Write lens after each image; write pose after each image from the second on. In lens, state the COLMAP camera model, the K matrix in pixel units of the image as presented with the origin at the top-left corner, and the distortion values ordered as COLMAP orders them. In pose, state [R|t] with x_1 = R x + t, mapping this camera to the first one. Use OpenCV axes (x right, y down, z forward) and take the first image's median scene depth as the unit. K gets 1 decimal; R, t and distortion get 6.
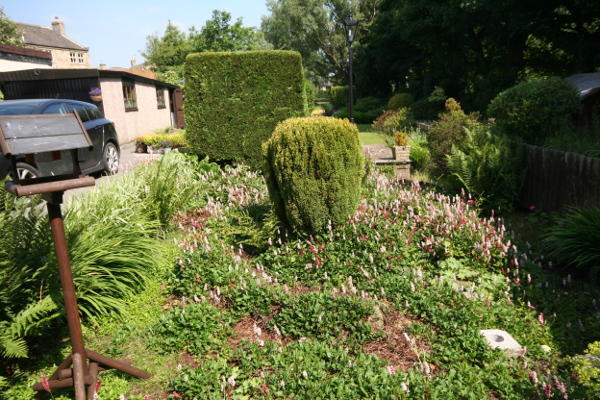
lens RADIAL K [[491.6, 0, 296.7], [0, 491.6, 201.4], [0, 0, 1]] dist [0.054901, 0.008865]
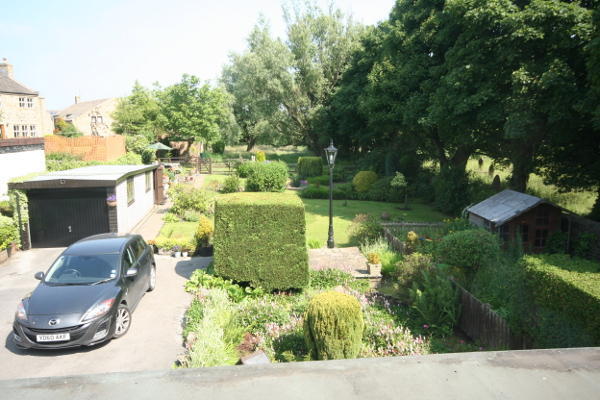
lens RADIAL K [[549.7, 0, 302.1], [0, 549.7, 198.1], [0, 0, 1]] dist [0.040480, 0.000000]
pose [[0.993595, 0.026991, 0.109726, -0.111660], [-0.018827, 0.997023, -0.074772, -0.139648], [-0.111417, 0.072227, 0.991146, -0.336565]]
